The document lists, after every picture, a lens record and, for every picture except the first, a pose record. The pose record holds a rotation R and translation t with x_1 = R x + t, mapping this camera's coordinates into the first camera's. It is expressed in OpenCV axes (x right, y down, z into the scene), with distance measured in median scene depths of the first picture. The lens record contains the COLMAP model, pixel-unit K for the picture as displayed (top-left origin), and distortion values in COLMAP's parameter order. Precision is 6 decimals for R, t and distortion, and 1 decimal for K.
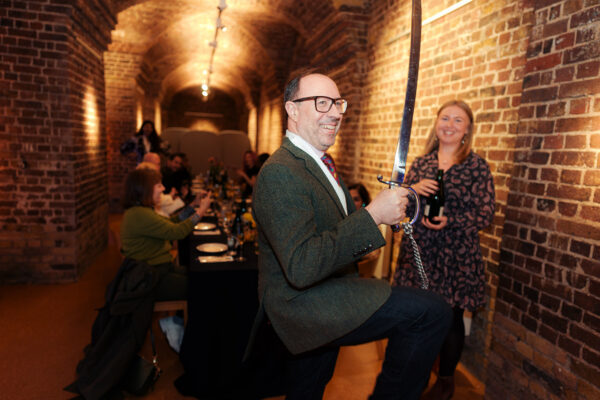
lens RADIAL K [[397.1, 0, 298.4], [0, 397.1, 200.5], [0, 0, 1]] dist [0.023802, 0.000246]
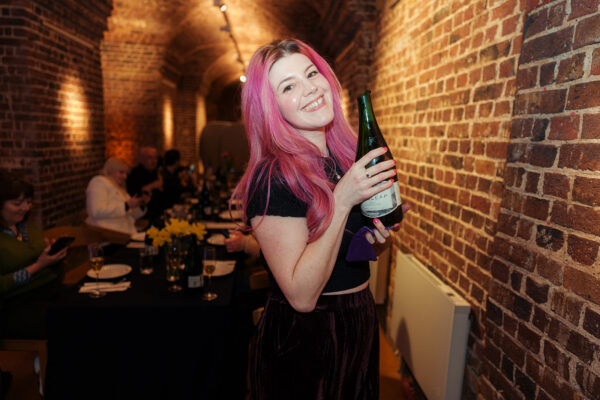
lens RADIAL K [[397.1, 0, 300.9], [0, 397.1, 200.4], [0, 0, 1]] dist [0.023802, 0.000246]
pose [[0.985176, 0.016052, -0.170796, 0.198076], [-0.013317, 0.999764, 0.017144, -0.025745], [0.171031, -0.014615, 0.985157, 0.203801]]
